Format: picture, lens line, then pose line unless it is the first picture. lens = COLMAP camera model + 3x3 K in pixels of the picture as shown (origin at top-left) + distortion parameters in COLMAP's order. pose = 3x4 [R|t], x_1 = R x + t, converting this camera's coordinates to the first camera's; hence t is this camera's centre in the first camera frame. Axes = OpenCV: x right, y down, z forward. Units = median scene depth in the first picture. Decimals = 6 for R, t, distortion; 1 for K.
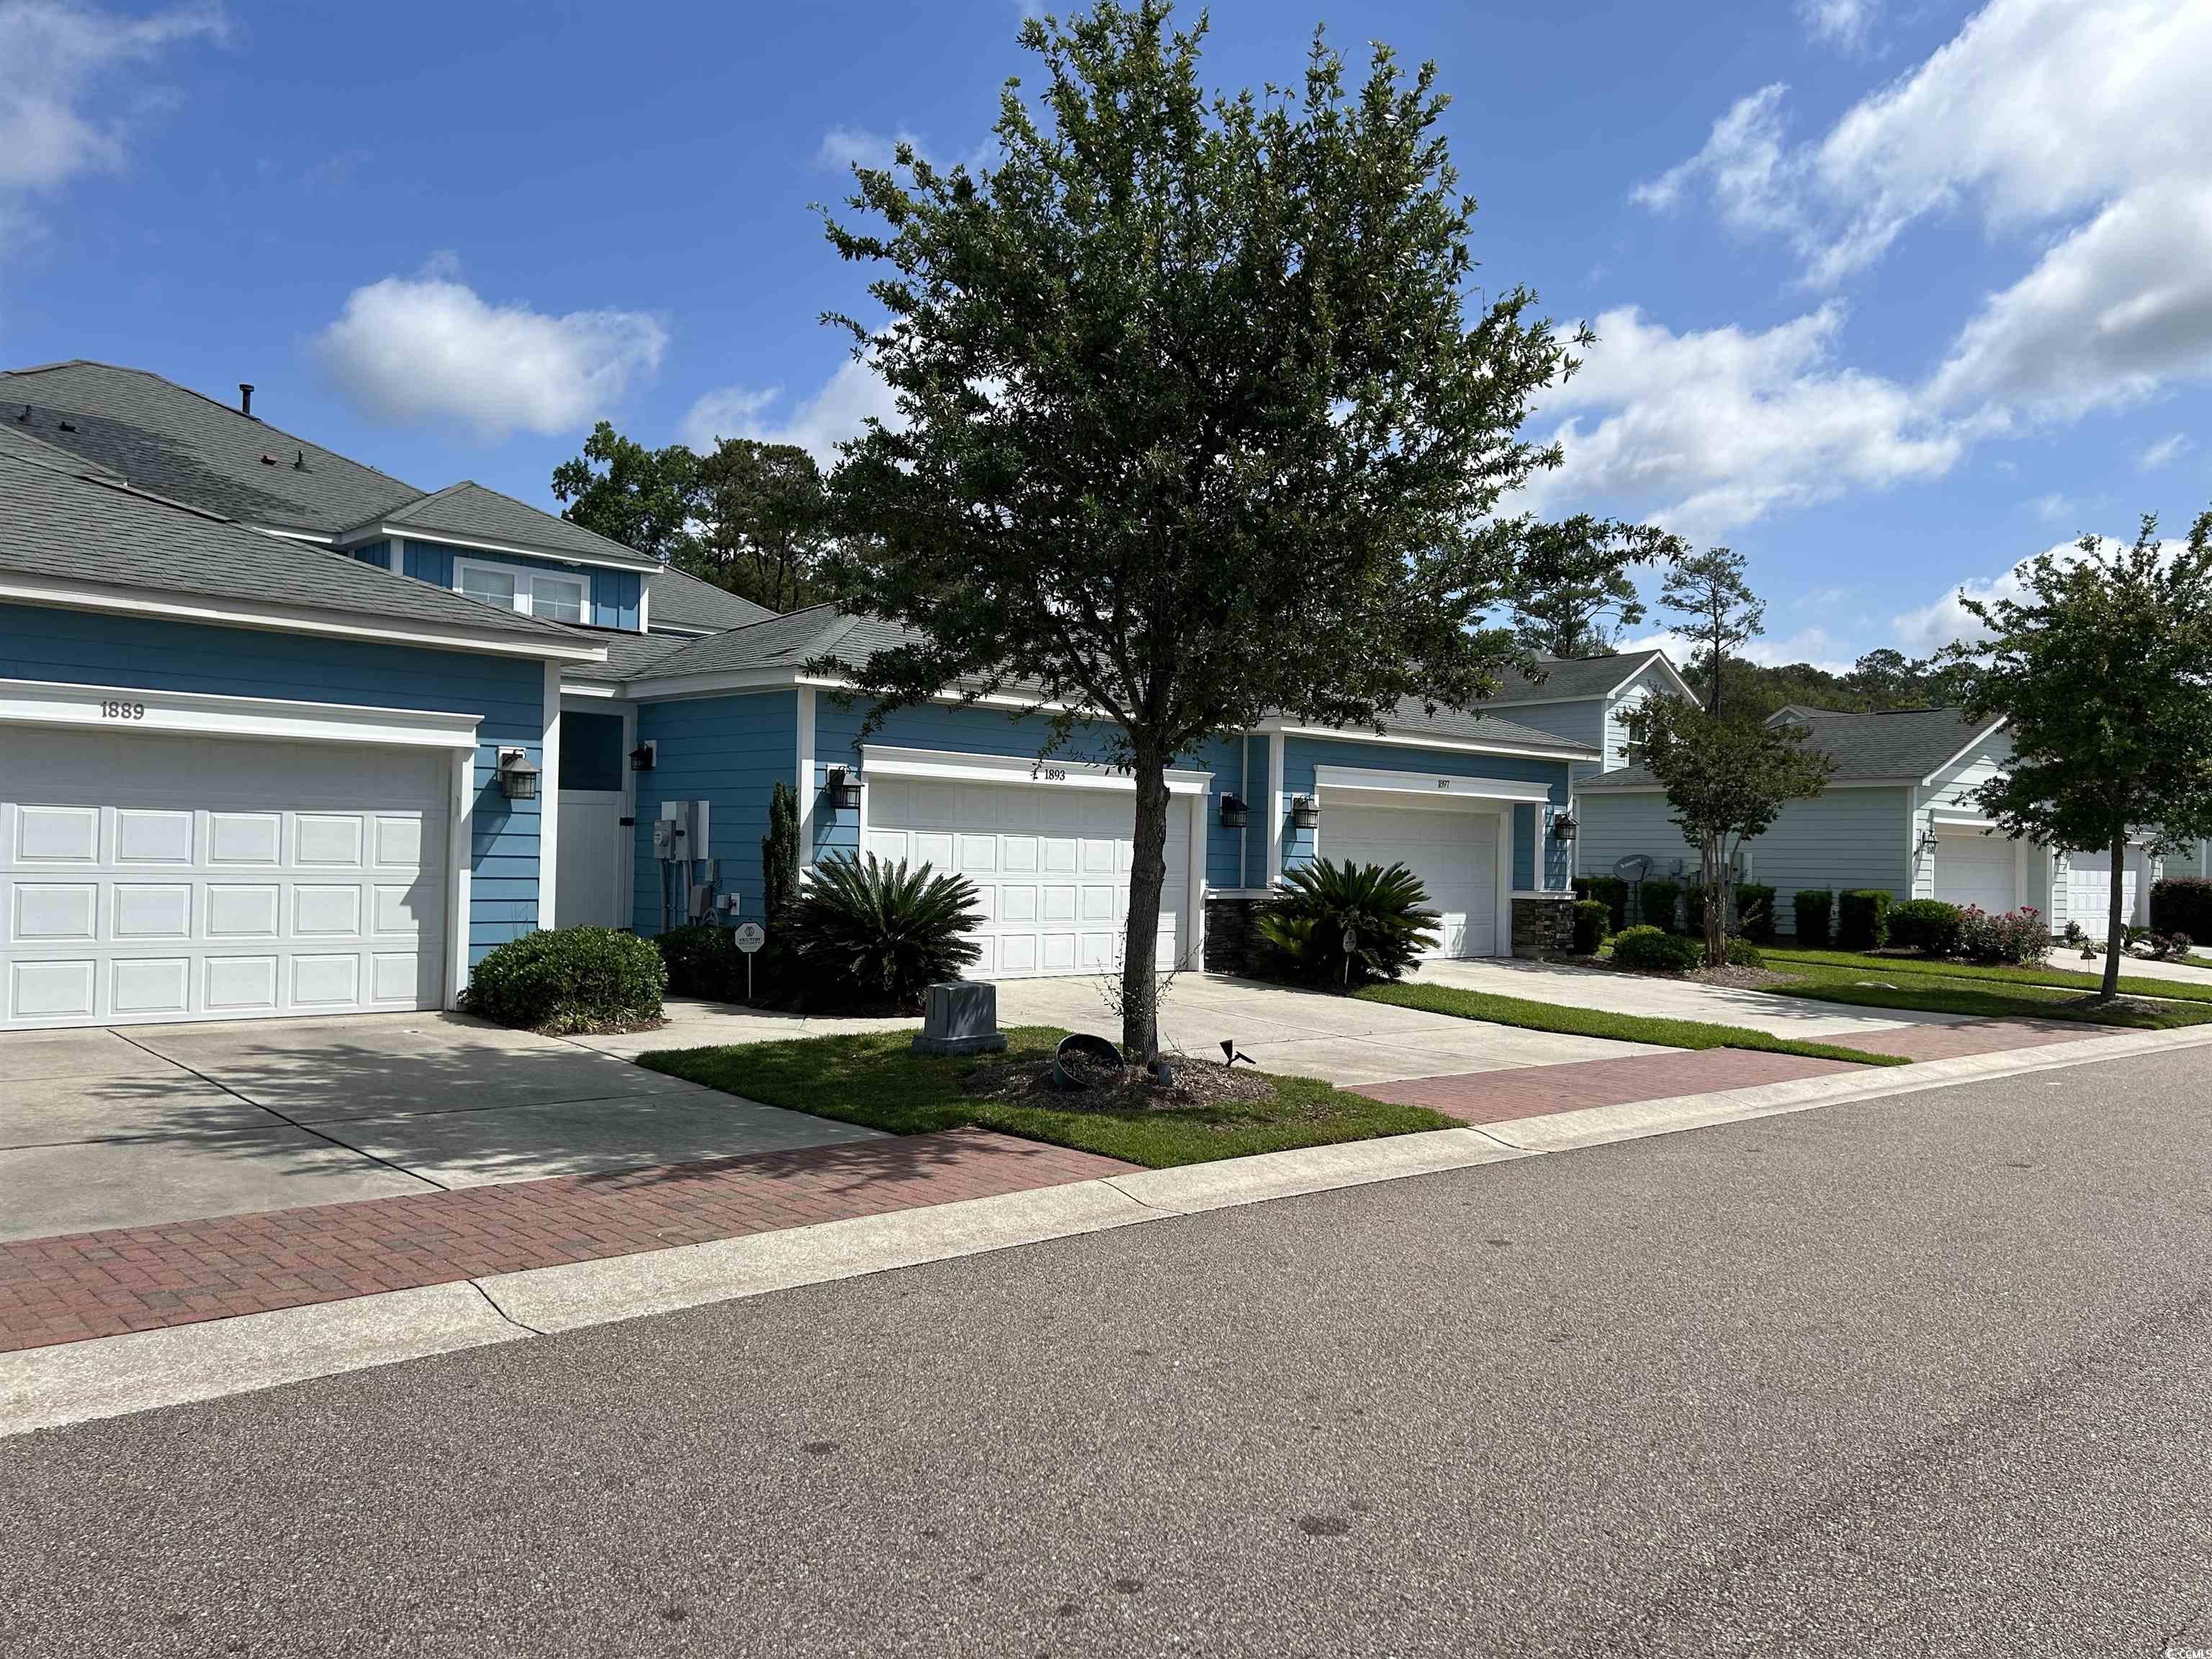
lens RADIAL K [[1658.4, 0, 1130.0], [0, 1658.4, 806.2], [0, 0, 1]] dist [0.135456, -0.198946]
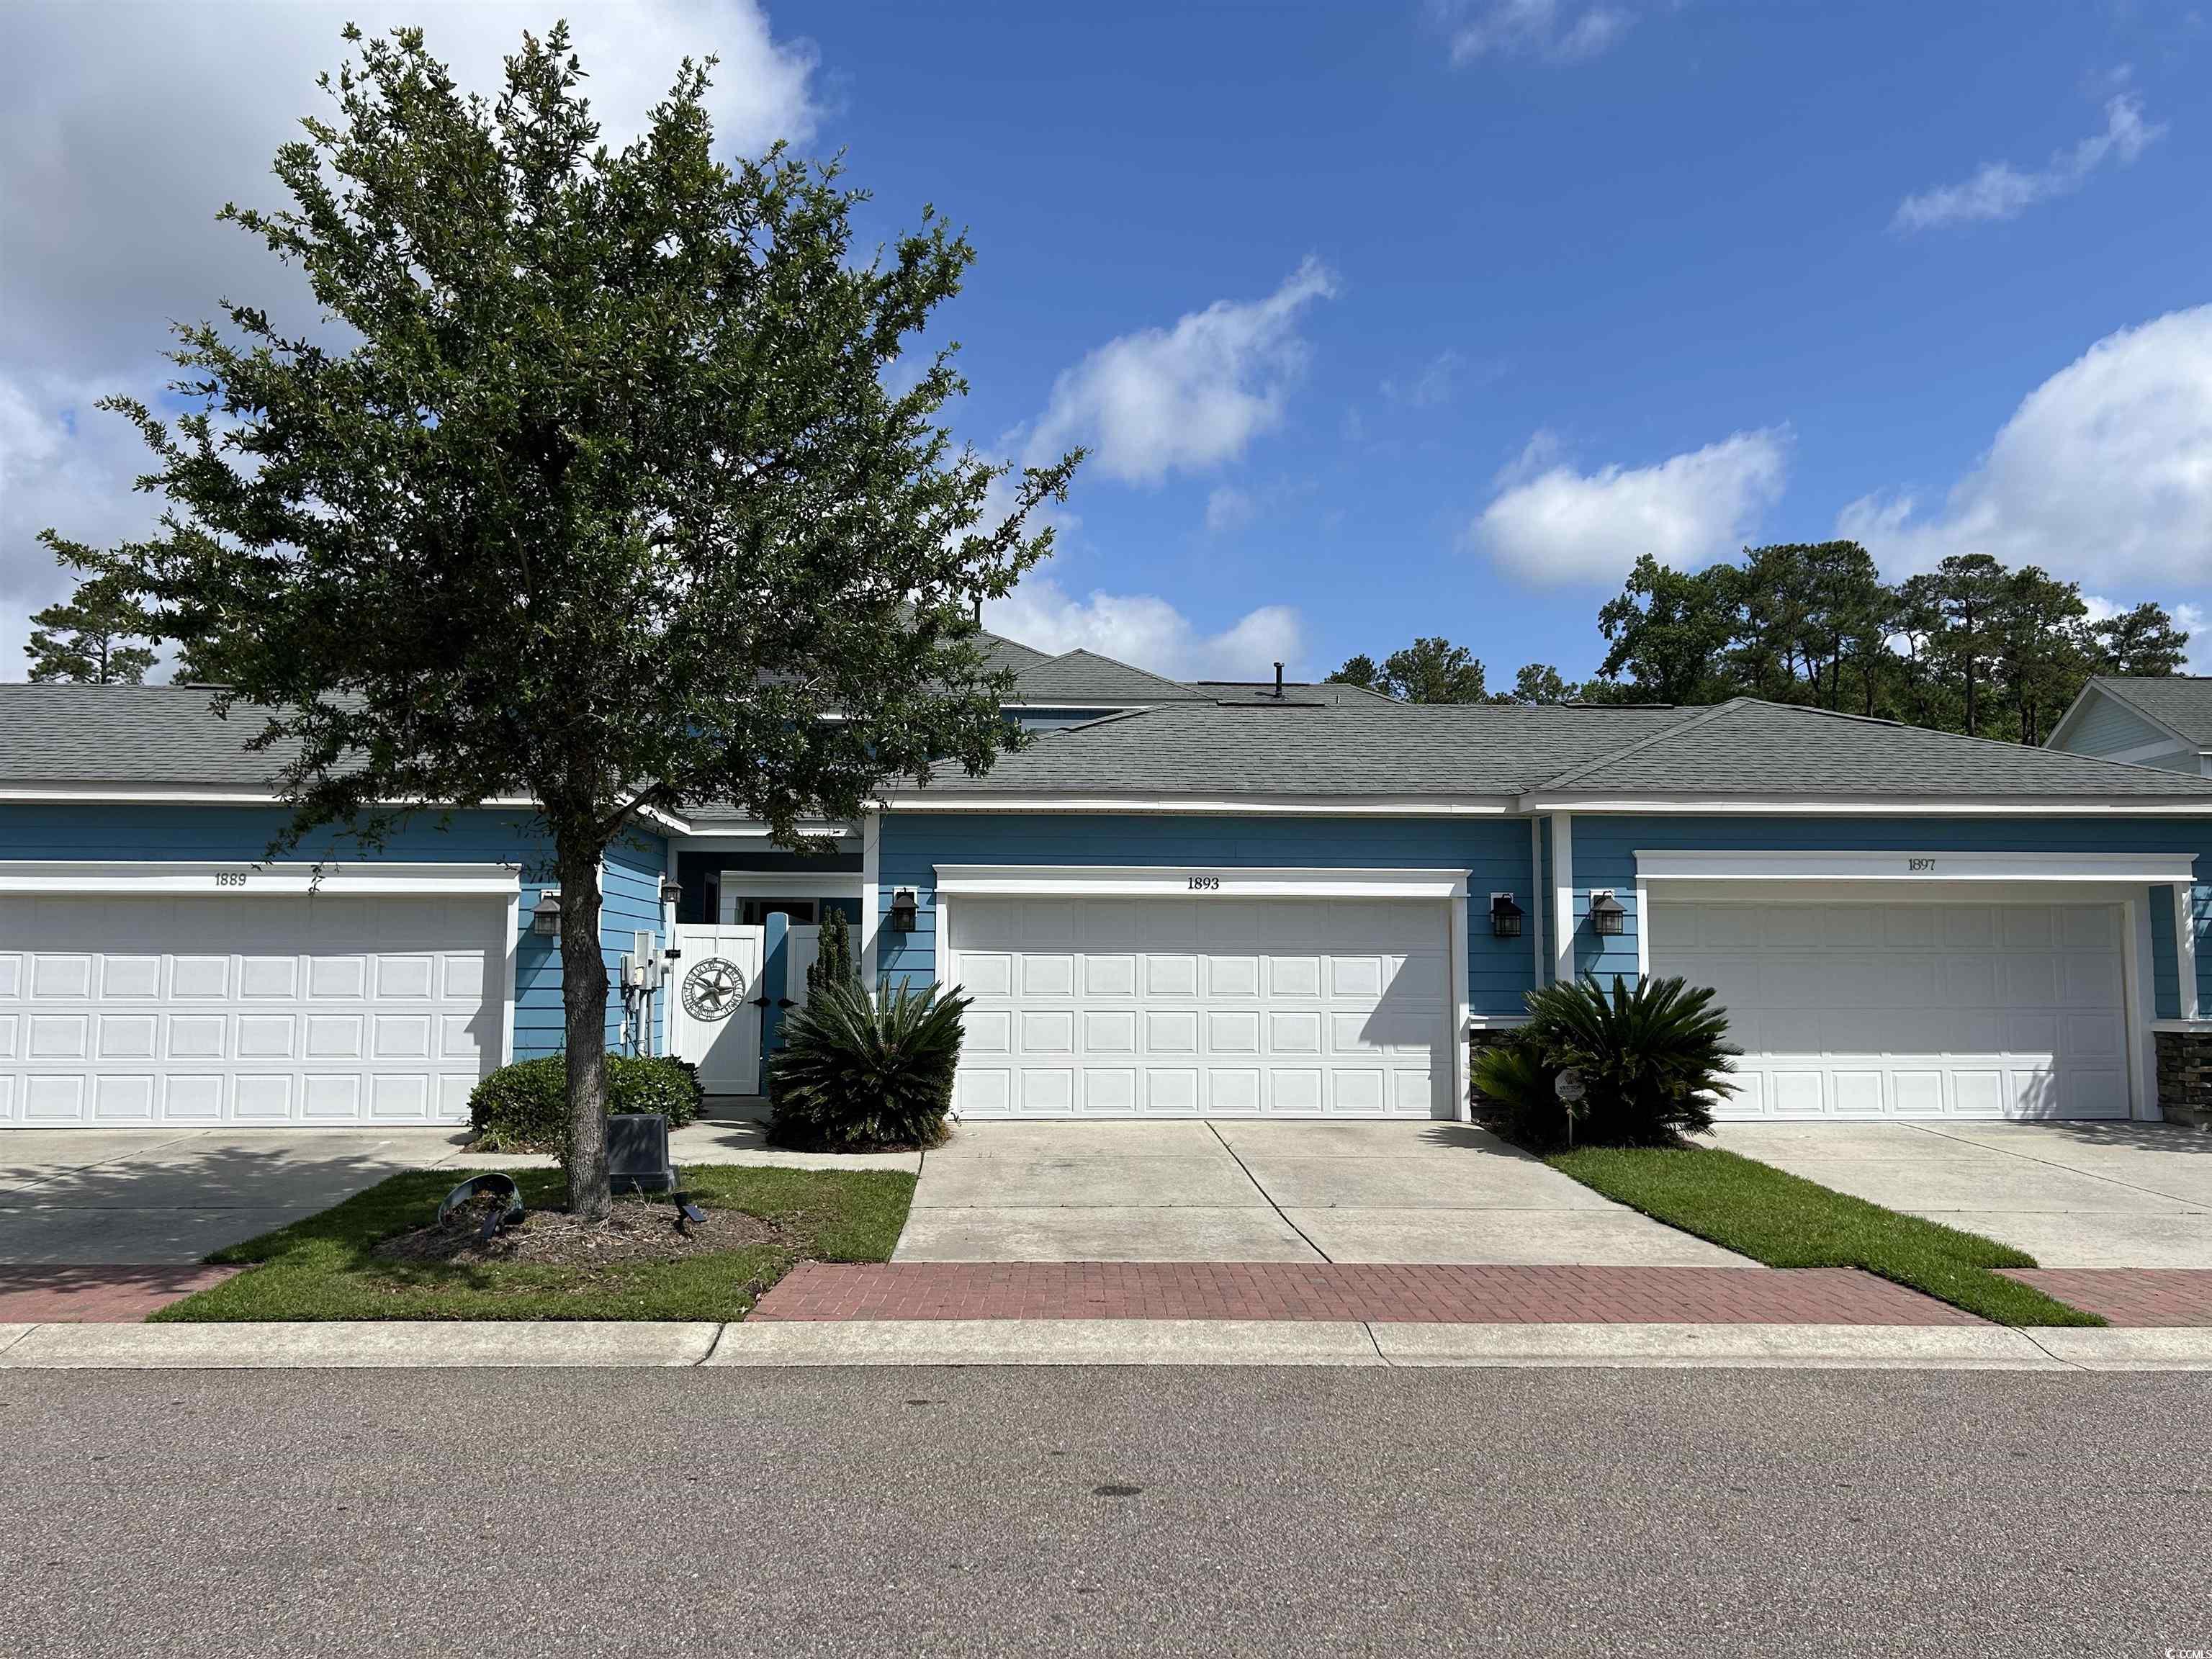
lens RADIAL K [[1658.4, 0, 1130.0], [0, 1658.4, 806.2], [0, 0, 1]] dist [0.135456, -0.198946]
pose [[0.755335, -0.088819, -0.649292, 0.476752], [0.034862, 0.994816, -0.095529, 0.021792], [0.654411, 0.049521, 0.754516, 0.299523]]
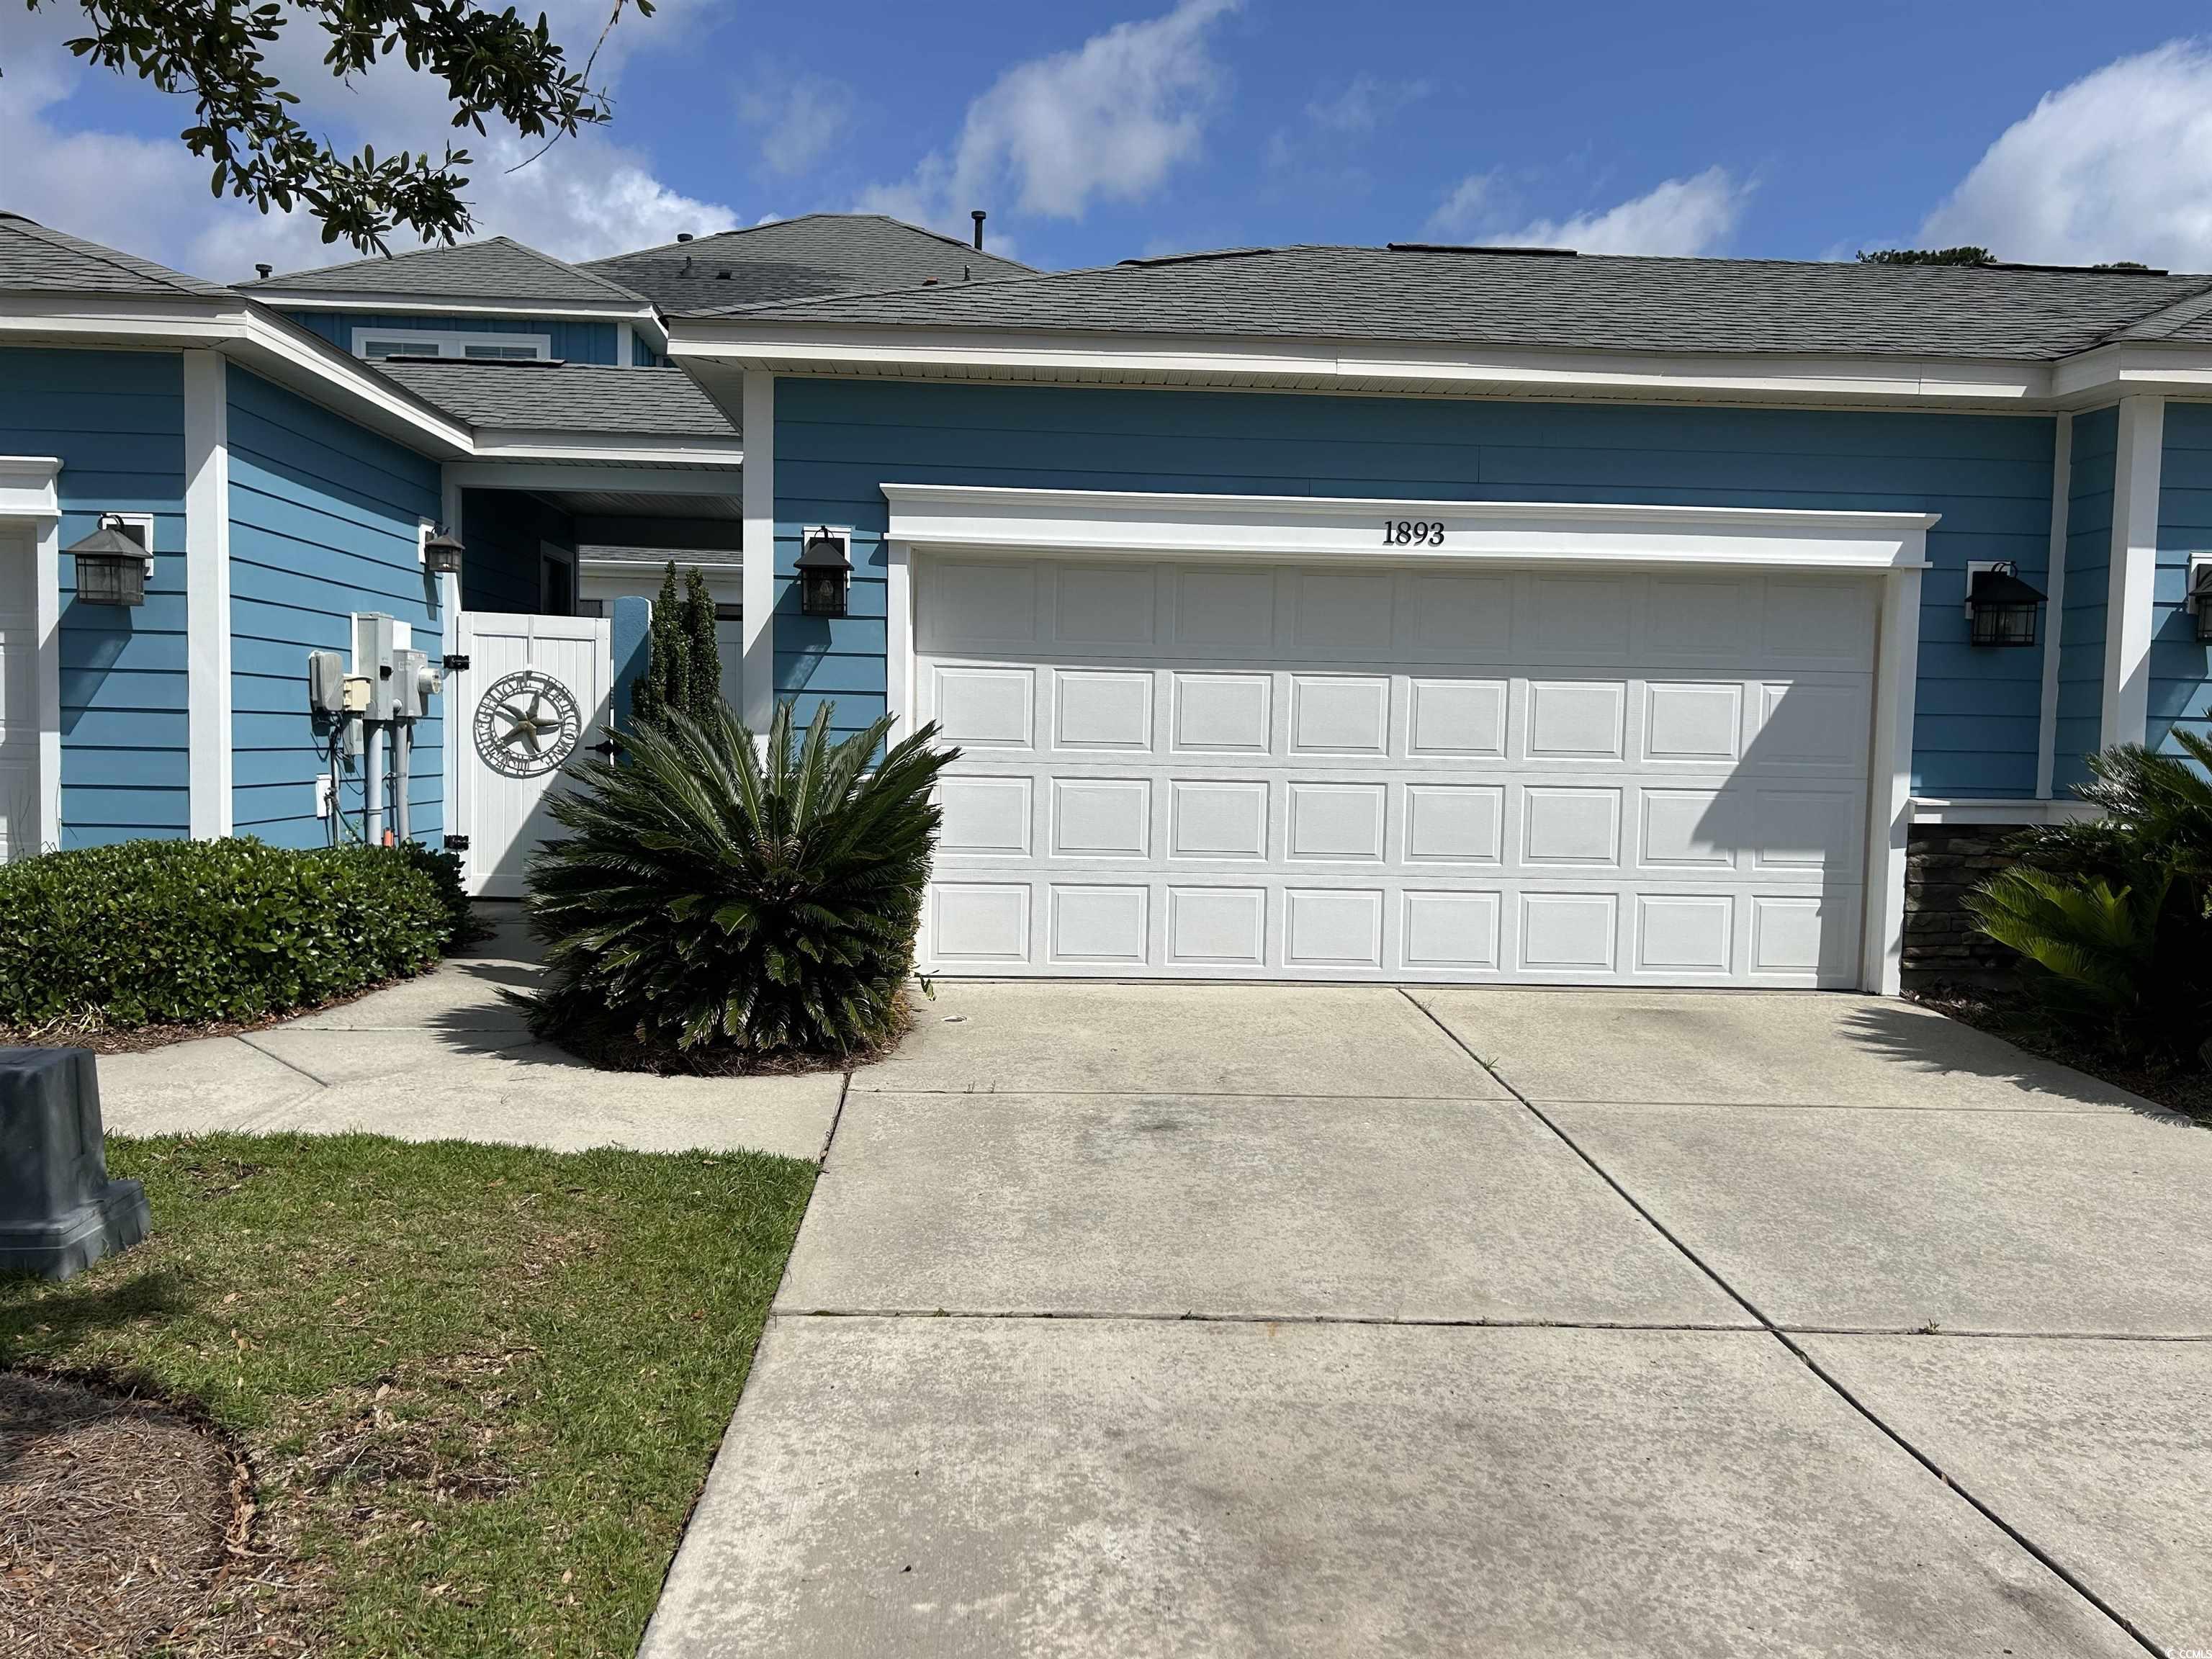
lens RADIAL K [[1655.0, 0, 1116.7], [0, 1655.0, 824.4], [0, 0, 1]] dist [0.070469, -0.078113]
pose [[0.748584, 0.028105, -0.662444, 0.184584], [0.016533, 0.997999, 0.061024, 0.028929], [0.662834, -0.056633, 0.746622, 0.585176]]
